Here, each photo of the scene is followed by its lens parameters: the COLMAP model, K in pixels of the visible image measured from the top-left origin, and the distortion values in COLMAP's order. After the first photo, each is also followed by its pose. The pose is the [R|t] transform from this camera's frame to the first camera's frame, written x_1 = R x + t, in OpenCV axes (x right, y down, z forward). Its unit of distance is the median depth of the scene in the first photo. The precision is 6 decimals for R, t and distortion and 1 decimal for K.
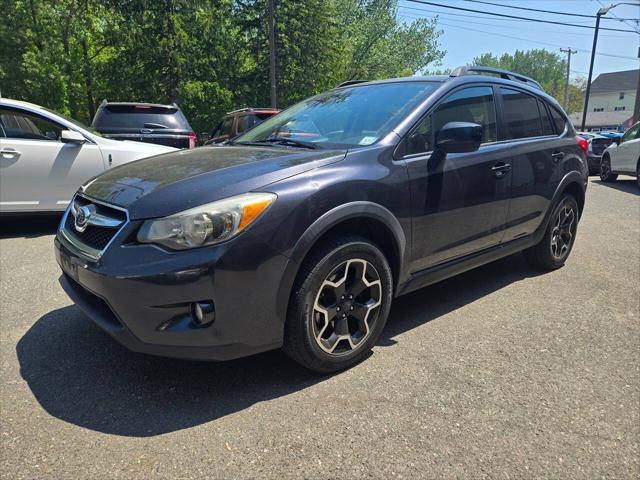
lens RADIAL K [[438.3, 0, 321.1], [0, 438.3, 246.5], [0, 0, 1]] dist [0.048833, -0.043638]
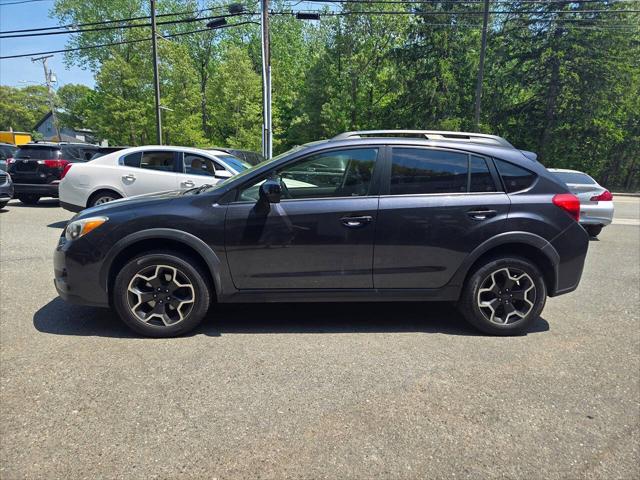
lens RADIAL K [[438.3, 0, 318.3], [0, 438.3, 238.1], [0, 0, 1]] dist [0.048833, -0.043638]
pose [[0.799524, 0.113769, -0.589761, 1.195114], [-0.162853, 0.986178, -0.030535, -0.090834], [0.578135, 0.120458, 0.807001, 0.040688]]
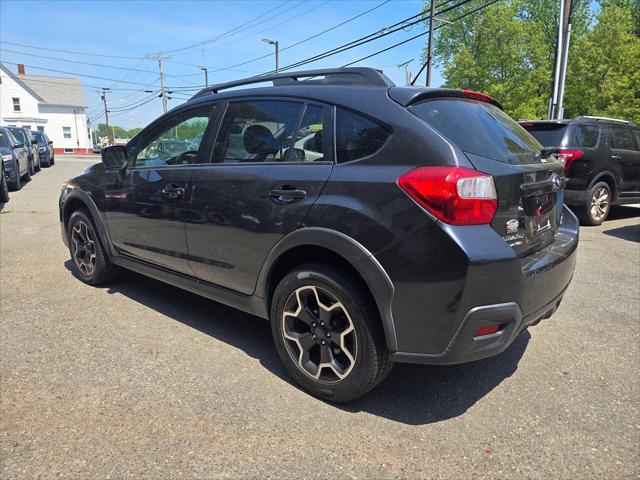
lens RADIAL K [[438.3, 0, 323.2], [0, 438.3, 235.0], [0, 0, 1]] dist [0.048833, -0.043638]
pose [[0.116851, 0.182638, -0.976212, 1.669803], [-0.240539, 0.958884, 0.150604, -0.366537], [0.963580, 0.217218, 0.155978, 1.409405]]
